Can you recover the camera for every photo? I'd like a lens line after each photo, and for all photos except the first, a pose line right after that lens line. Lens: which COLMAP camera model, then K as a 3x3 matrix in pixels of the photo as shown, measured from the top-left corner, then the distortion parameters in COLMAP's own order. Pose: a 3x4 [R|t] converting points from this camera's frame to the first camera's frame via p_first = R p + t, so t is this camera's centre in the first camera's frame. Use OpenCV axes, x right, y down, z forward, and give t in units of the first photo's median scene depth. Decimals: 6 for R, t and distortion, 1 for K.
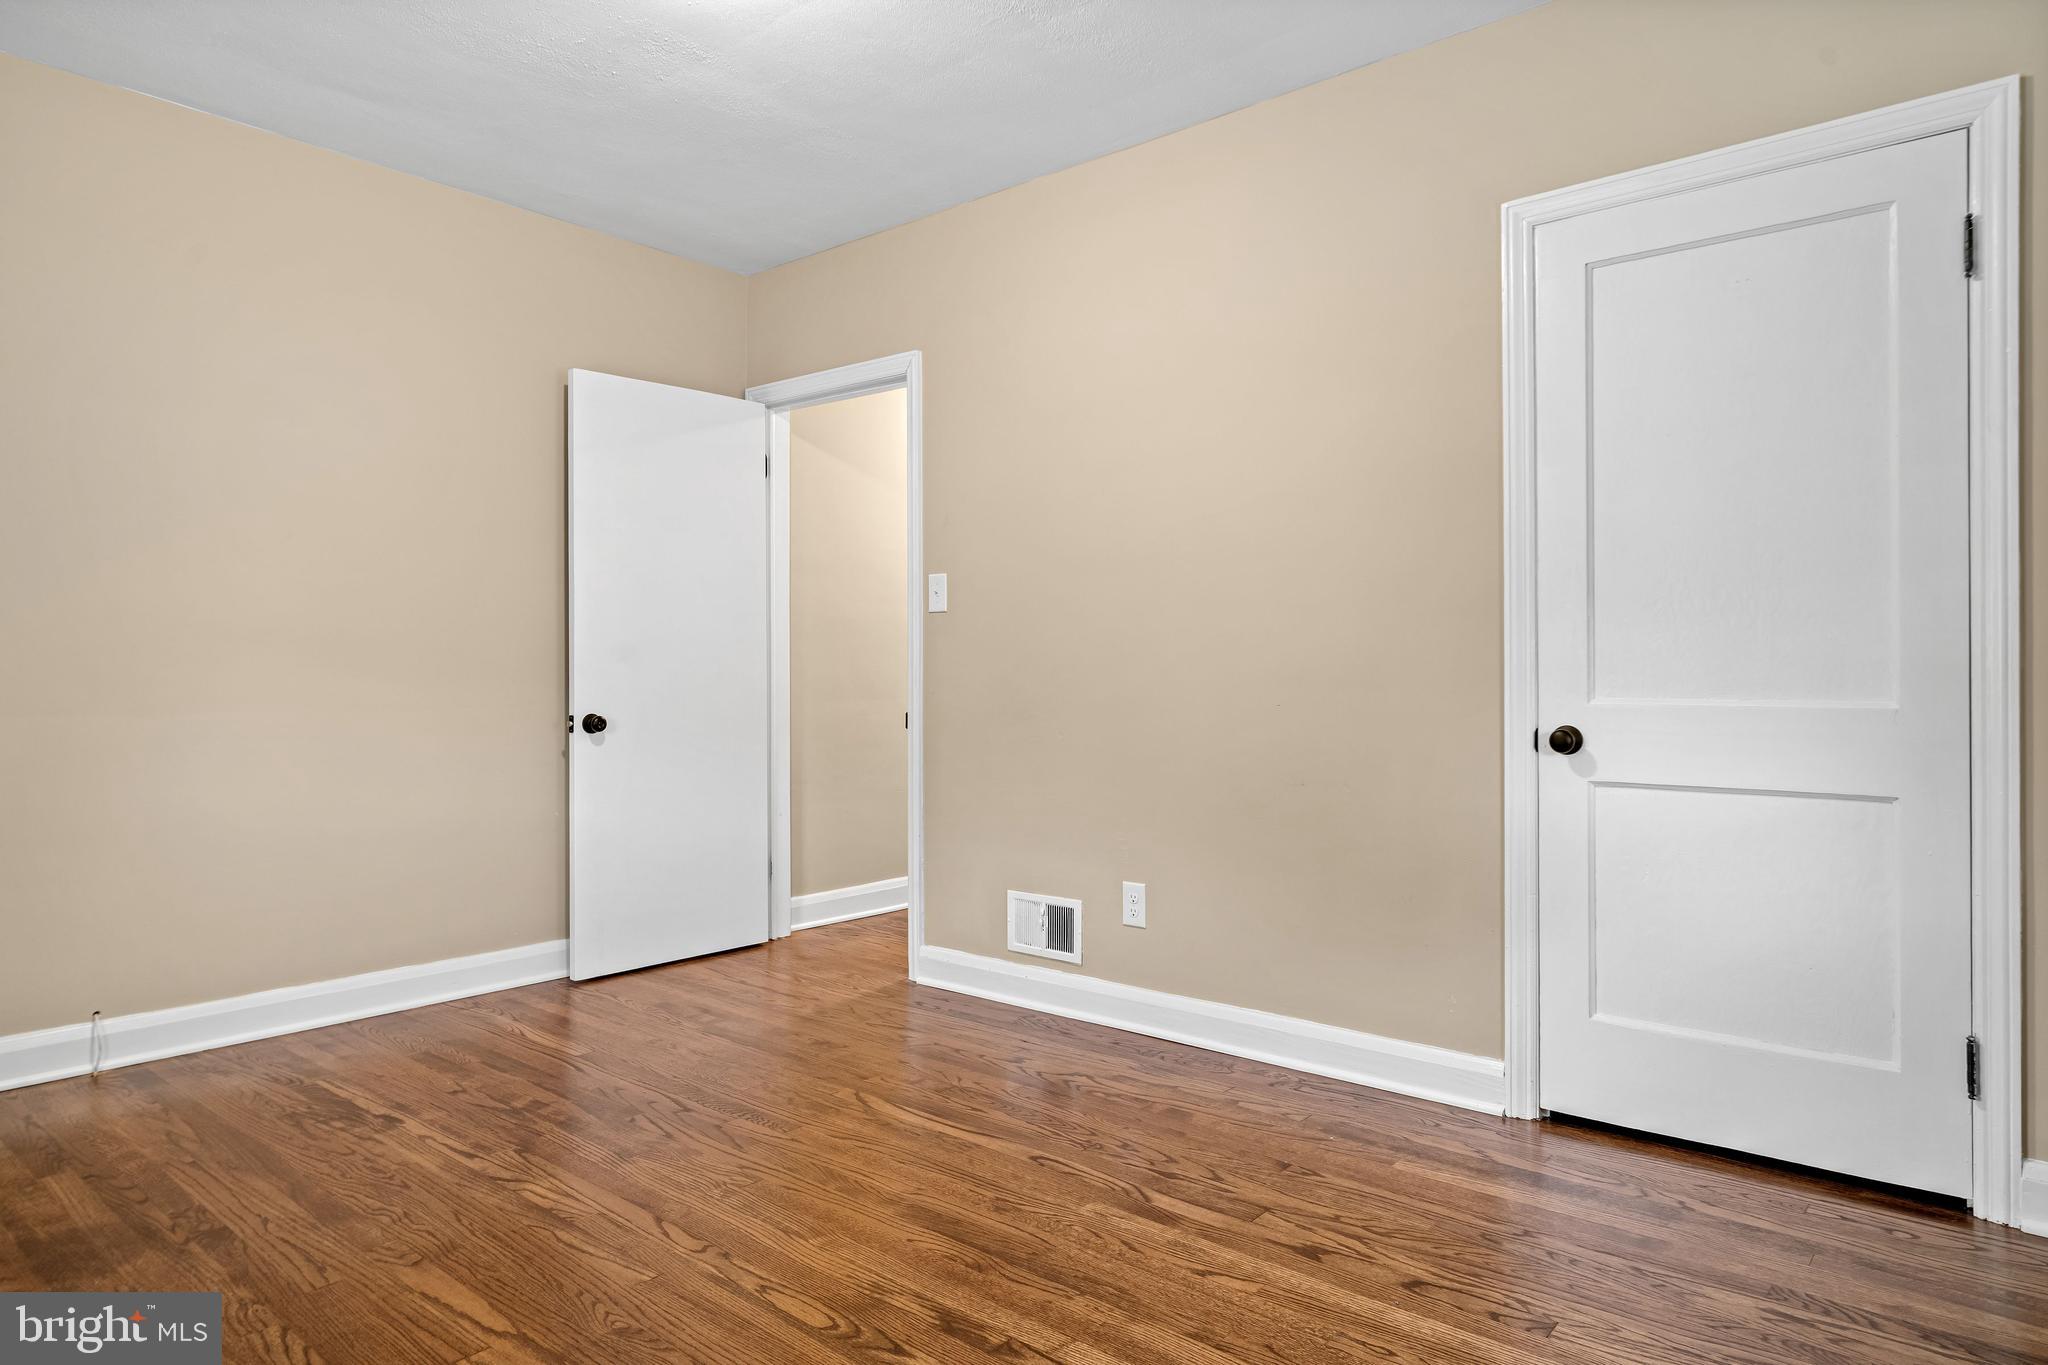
lens RADIAL K [[1232.0, 0, 1026.9], [0, 1232.0, 686.3], [0, 0, 1]] dist [-0.001204, 0.002220]
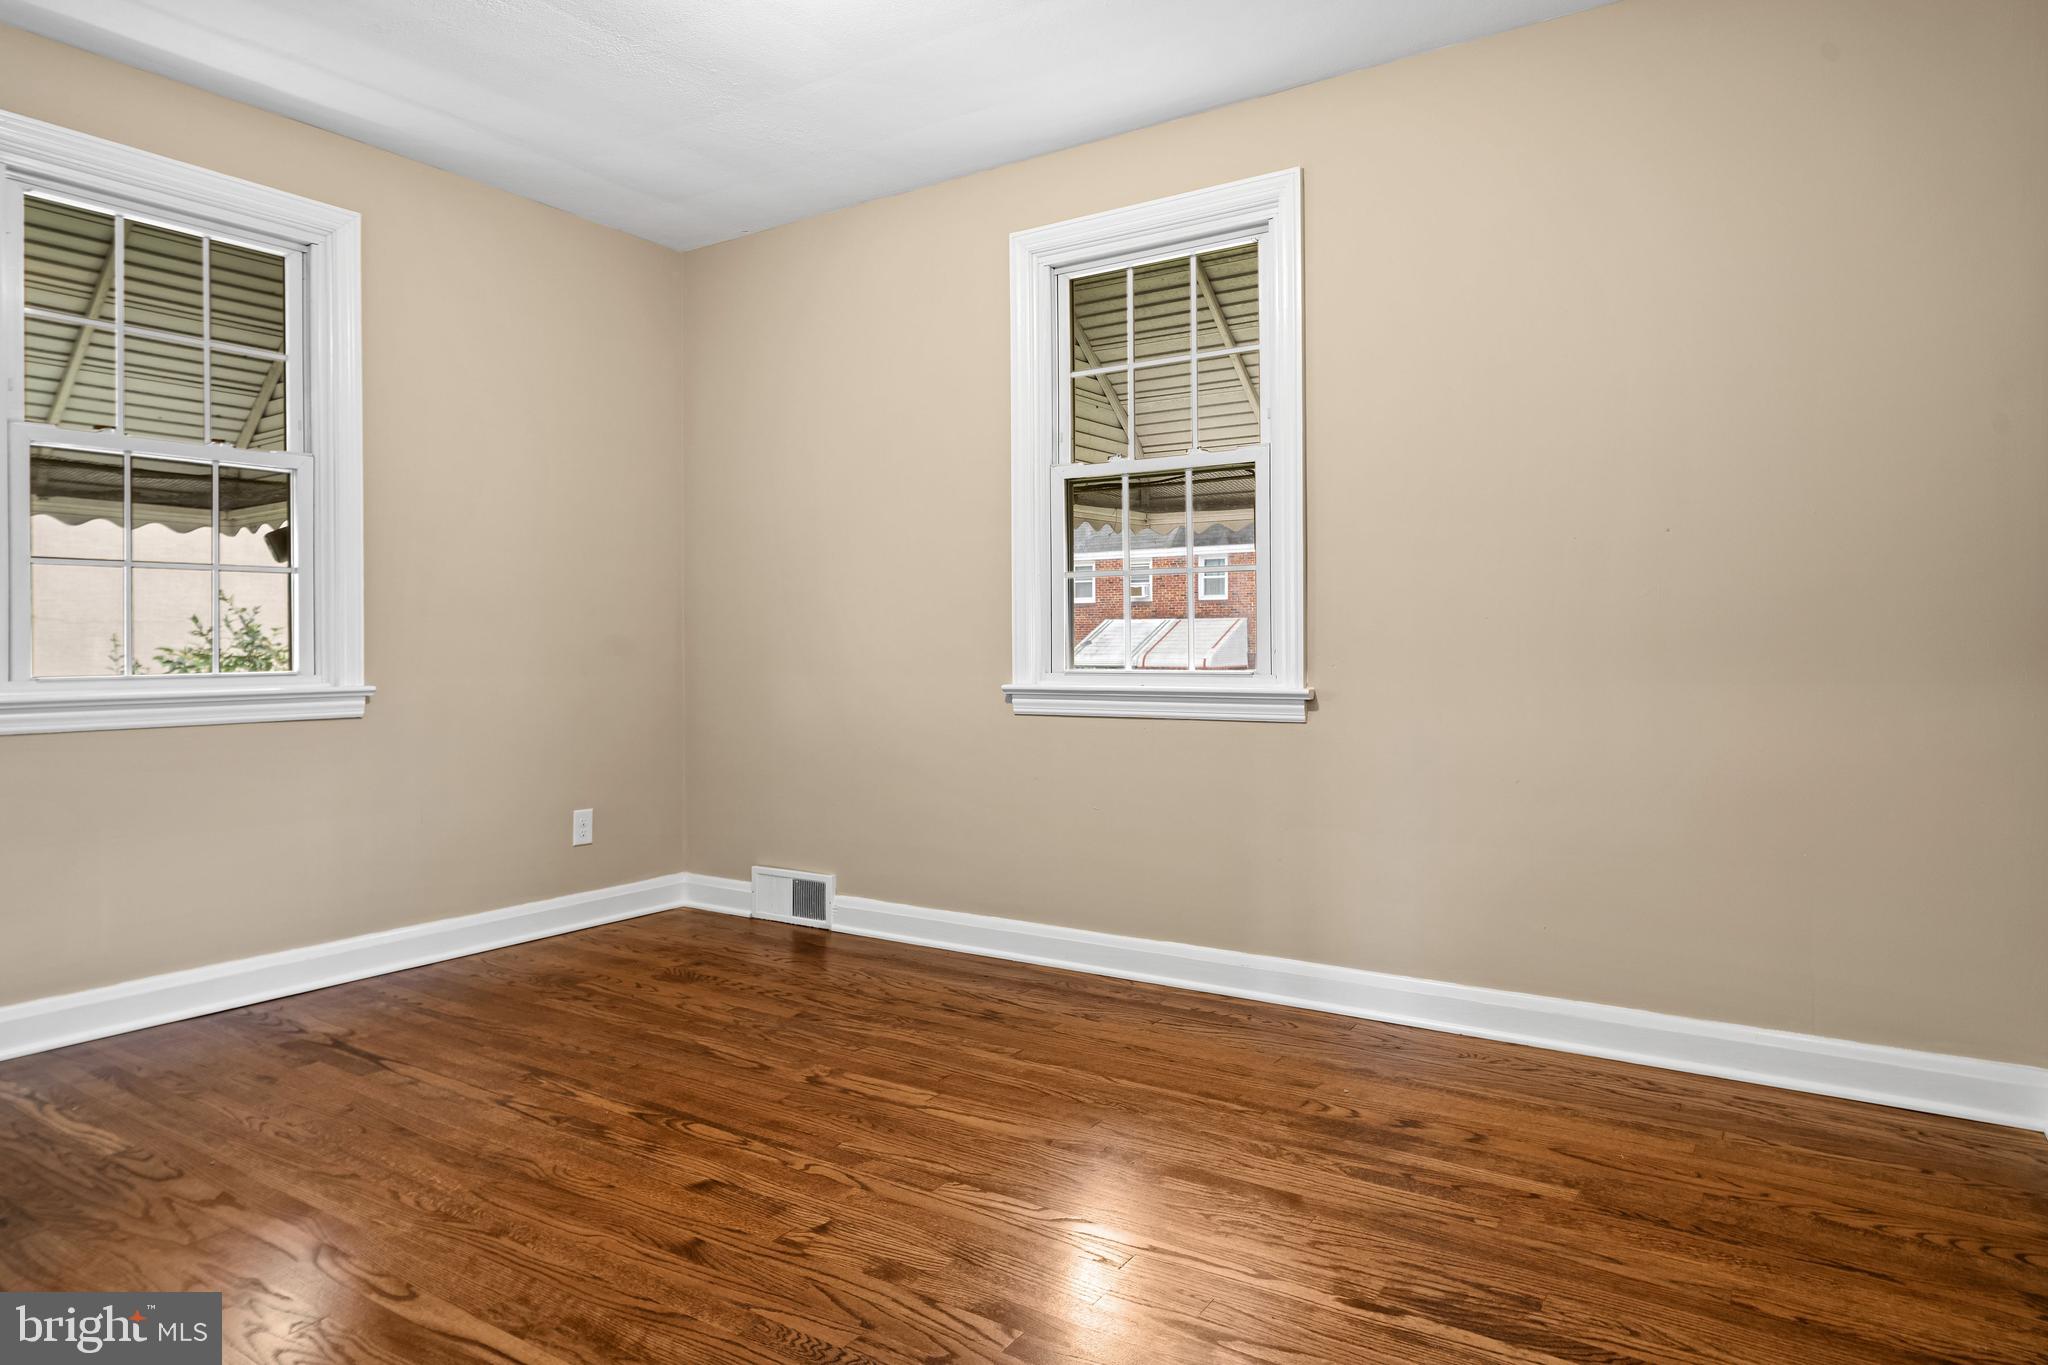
lens RADIAL K [[1232.0, 0, 1028.2], [0, 1232.0, 668.6], [0, 0, 1]] dist [-0.001204, 0.002220]
pose [[-0.992906, 0.009925, -0.118490, -0.321942], [0.006617, 0.999578, 0.028274, -0.016587], [0.118720, 0.027289, -0.992553, 2.039101]]
